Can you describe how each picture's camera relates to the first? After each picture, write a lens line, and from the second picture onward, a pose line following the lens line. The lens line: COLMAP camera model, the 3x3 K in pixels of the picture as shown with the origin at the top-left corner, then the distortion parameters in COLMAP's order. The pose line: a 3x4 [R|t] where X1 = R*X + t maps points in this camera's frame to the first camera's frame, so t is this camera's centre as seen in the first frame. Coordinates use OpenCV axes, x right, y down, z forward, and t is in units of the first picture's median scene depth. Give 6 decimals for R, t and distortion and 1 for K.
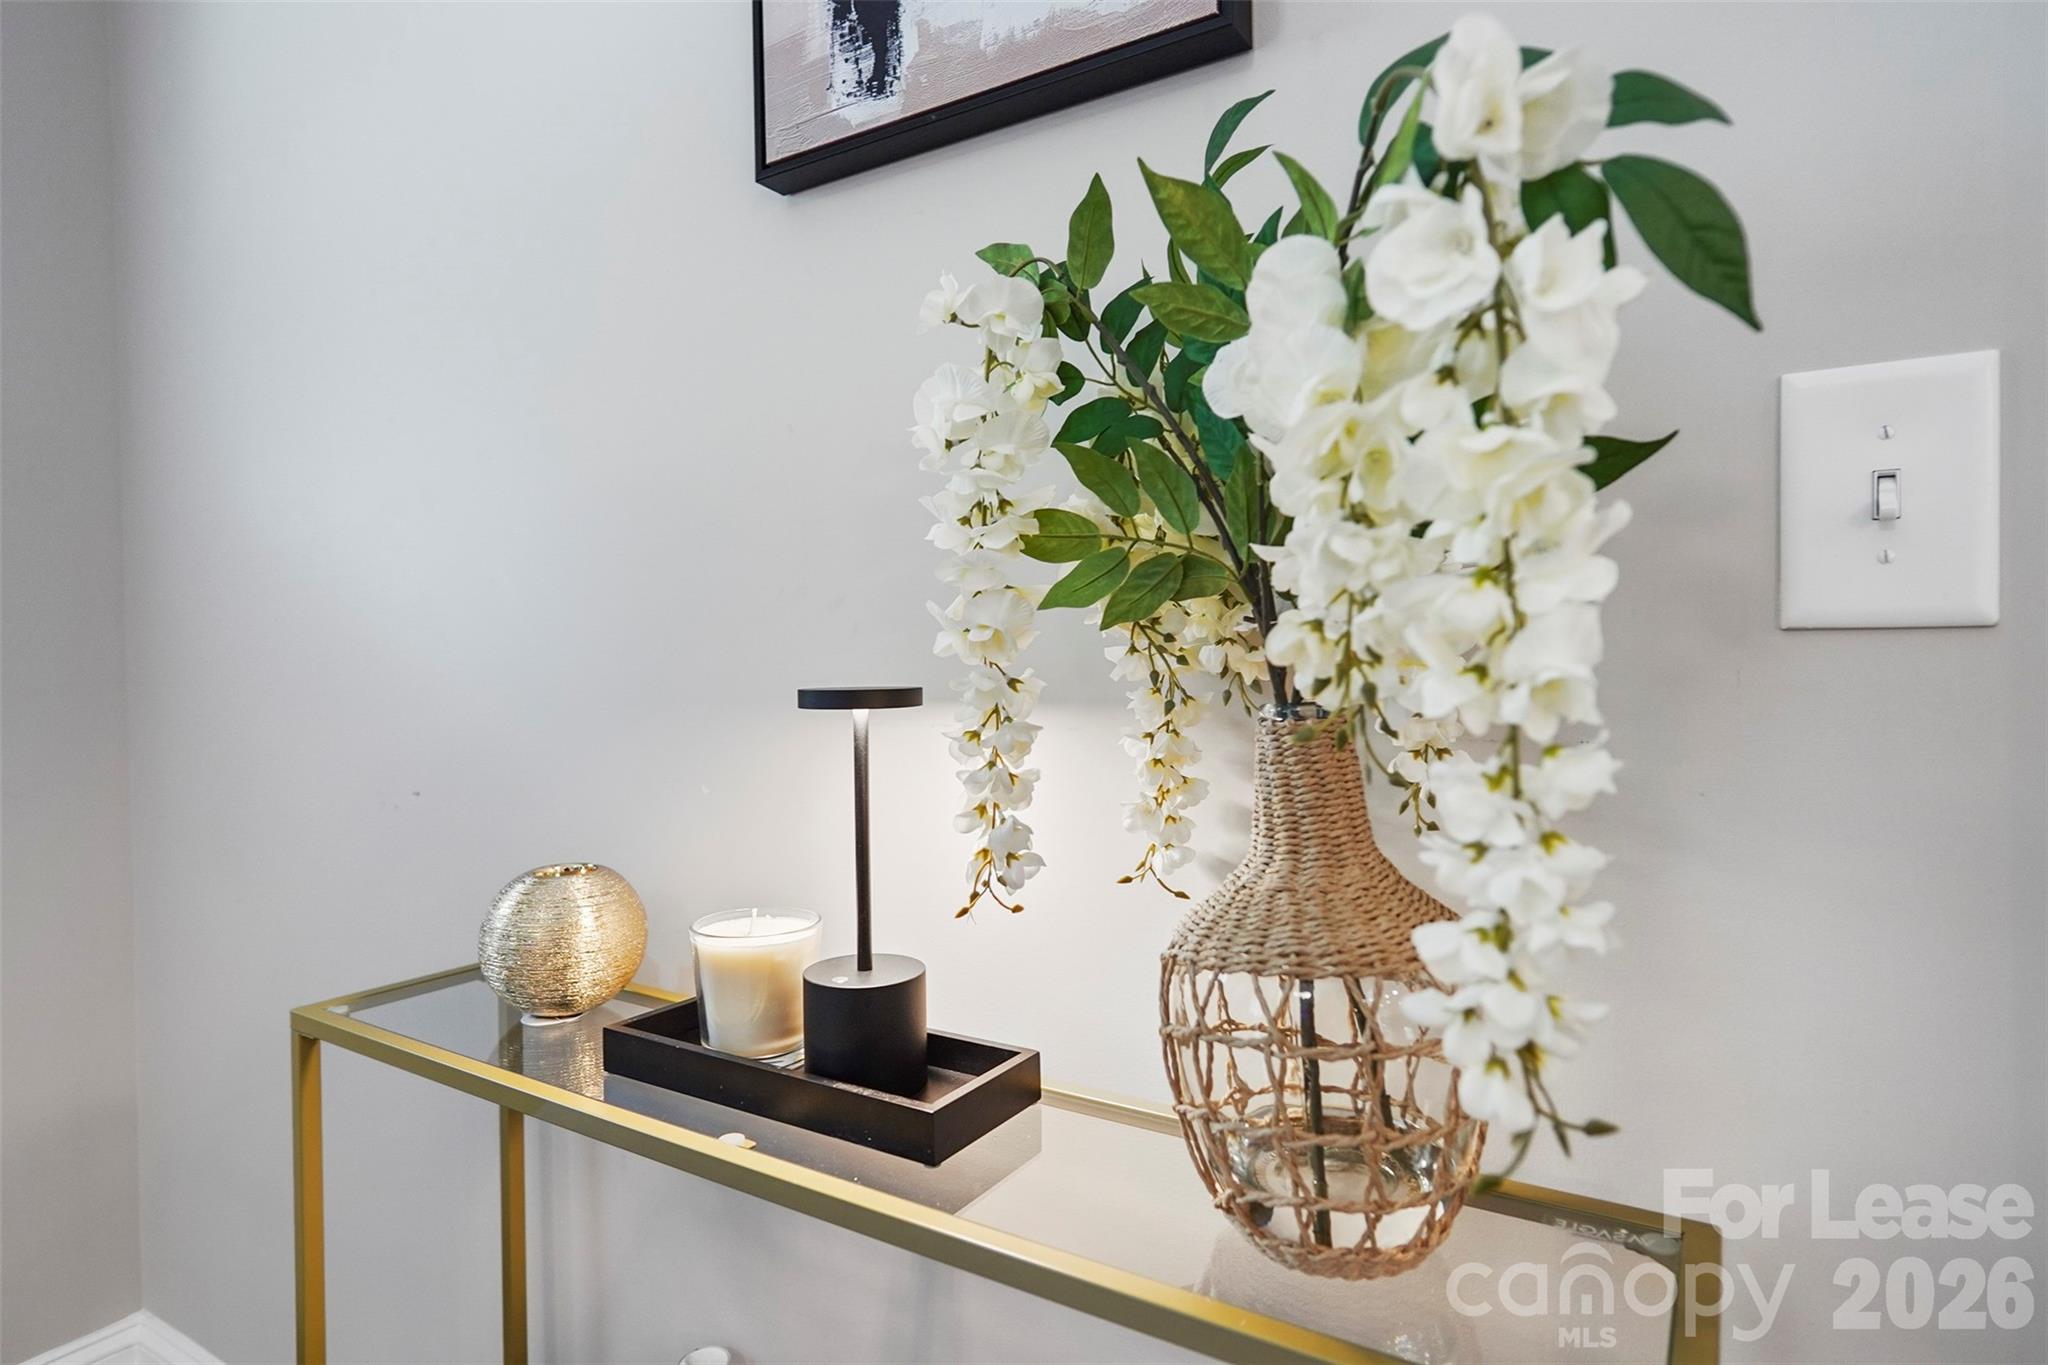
lens RADIAL K [[1089.6, 0, 1022.8], [0, 1089.6, 654.8], [0, 0, 1]] dist [-0.002138, 0.000430]
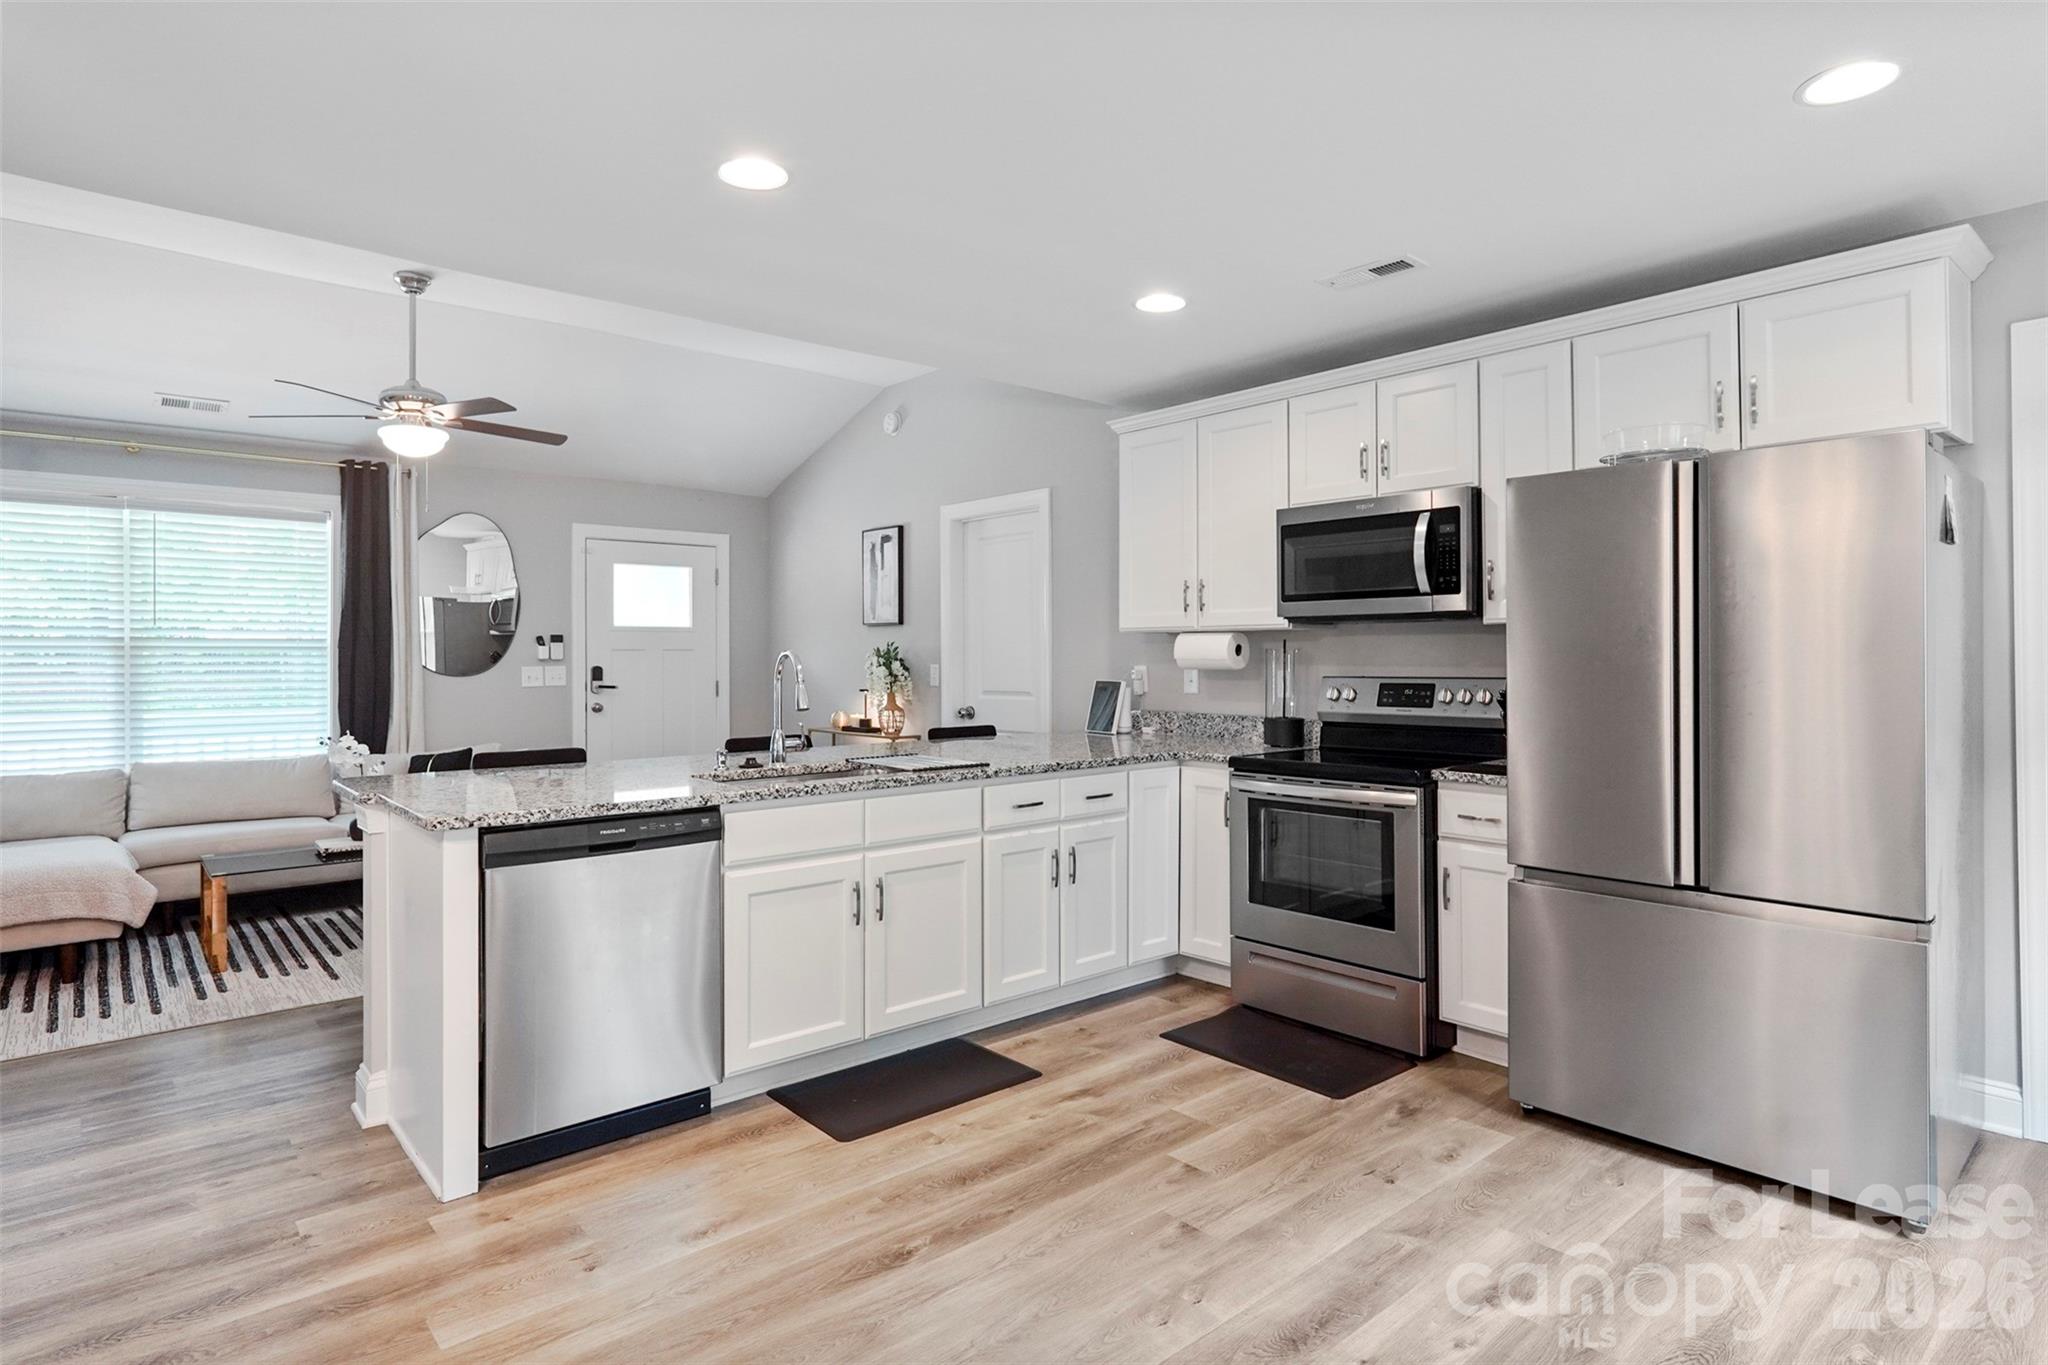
lens RADIAL K [[1086.6, 0, 1018.7], [0, 1086.6, 644.4], [0, 0, 1]] dist [-0.003281, 0.000399]
pose [[0.959164, 0.009139, -0.282702, 3.943132], [-0.012236, 0.999883, -0.009190, -0.303590], [0.282585, 0.012274, 0.959164, -8.007082]]
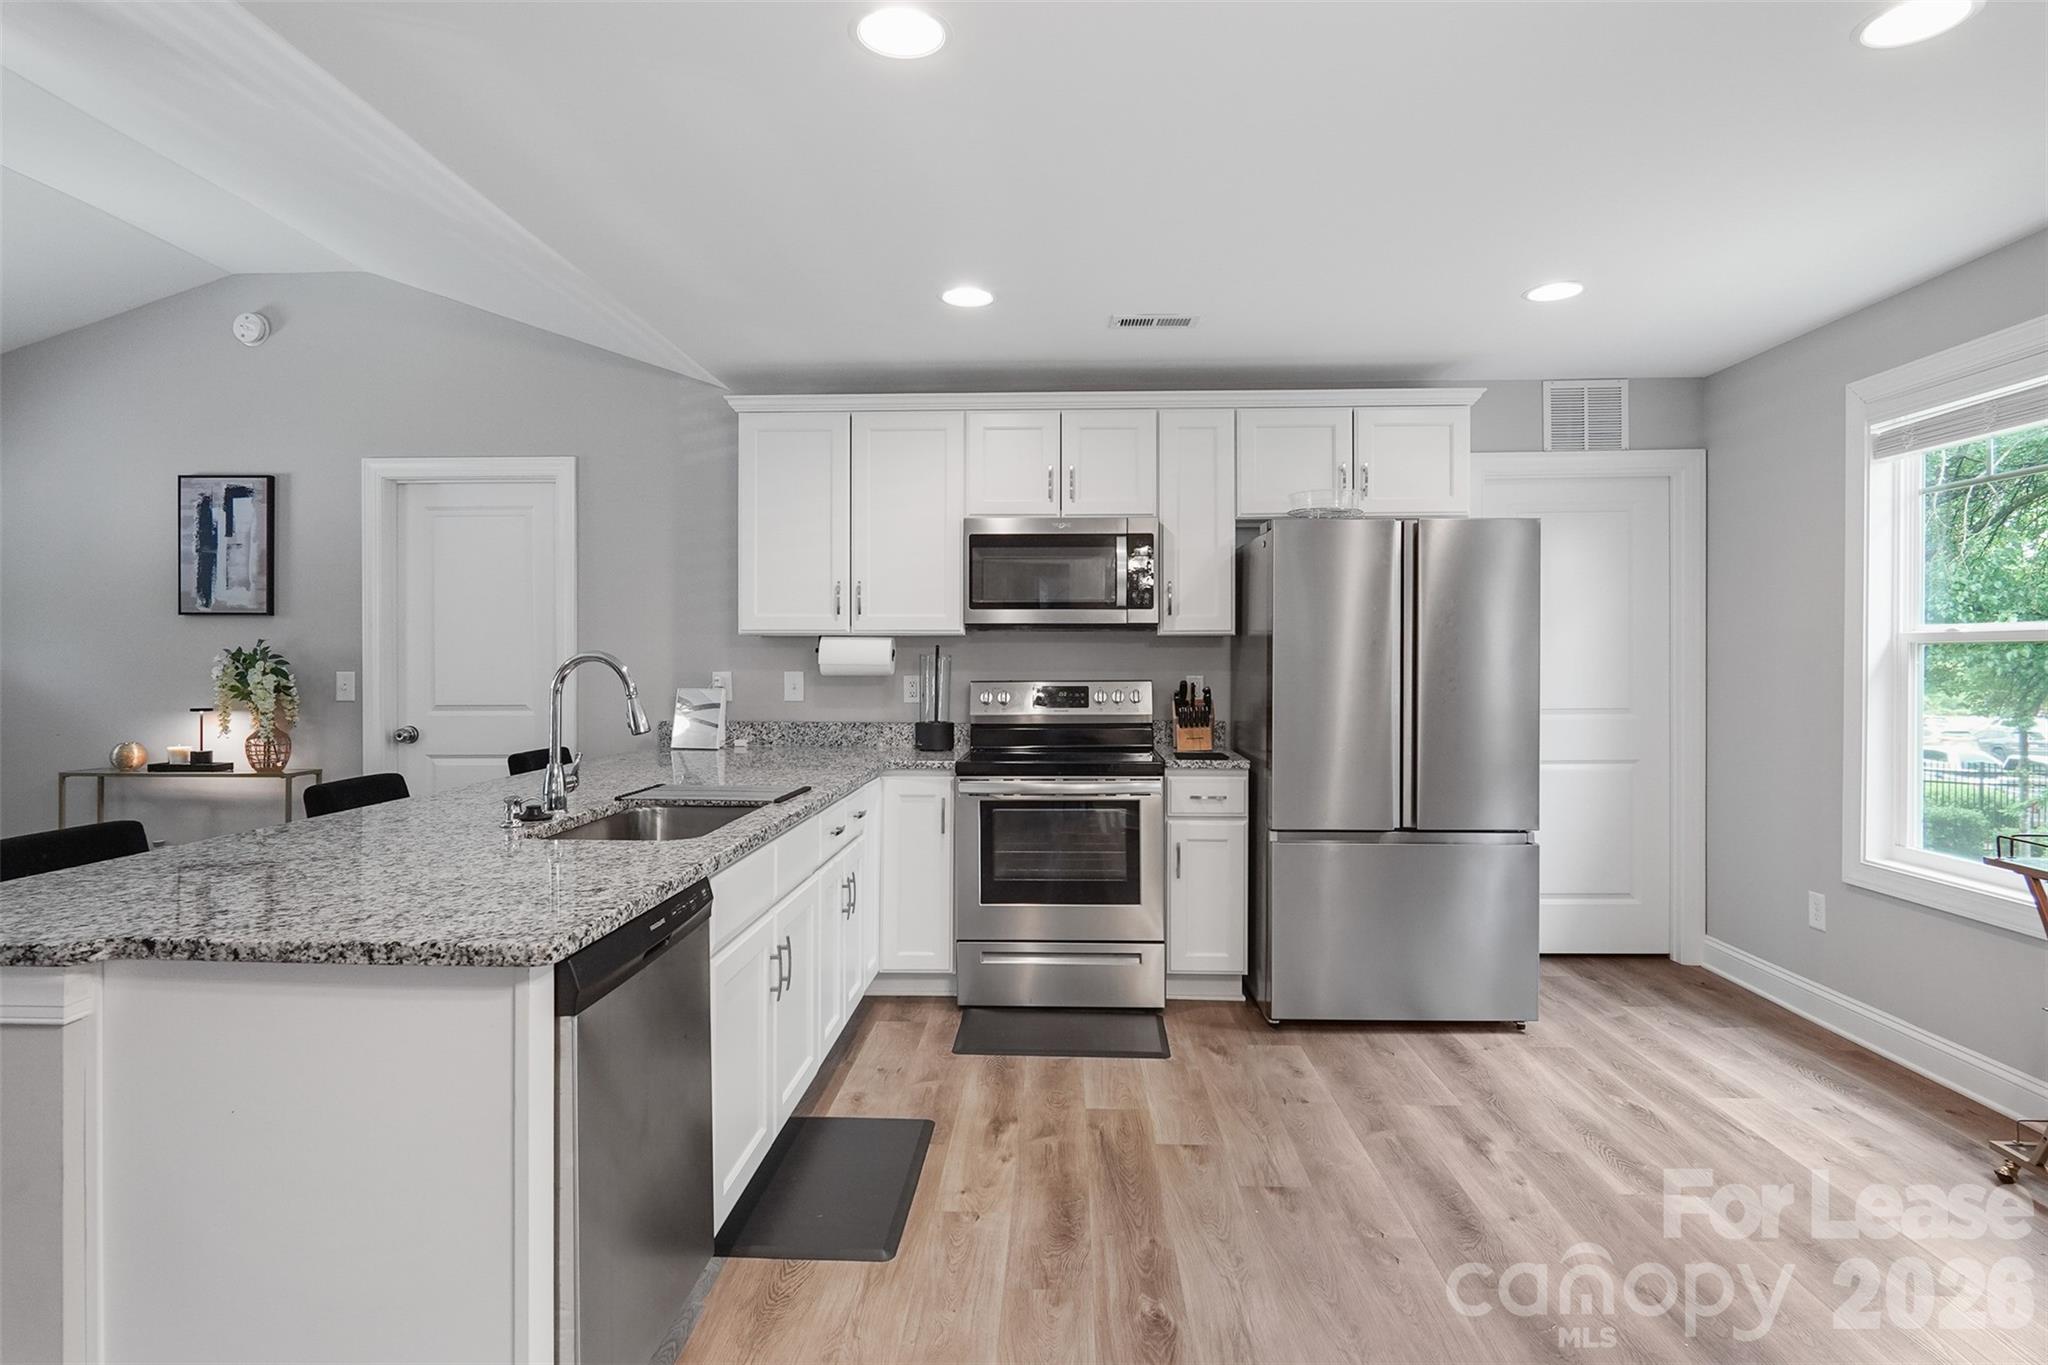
lens RADIAL K [[1089.6, 0, 1022.8], [0, 1089.6, 654.8], [0, 0, 1]] dist [-0.002138, 0.000430]
pose [[0.865669, 0.016913, 0.500330, 0.871057], [-0.011605, 0.999839, -0.013719, -0.269988], [-0.500482, 0.006070, 0.865726, -7.356286]]
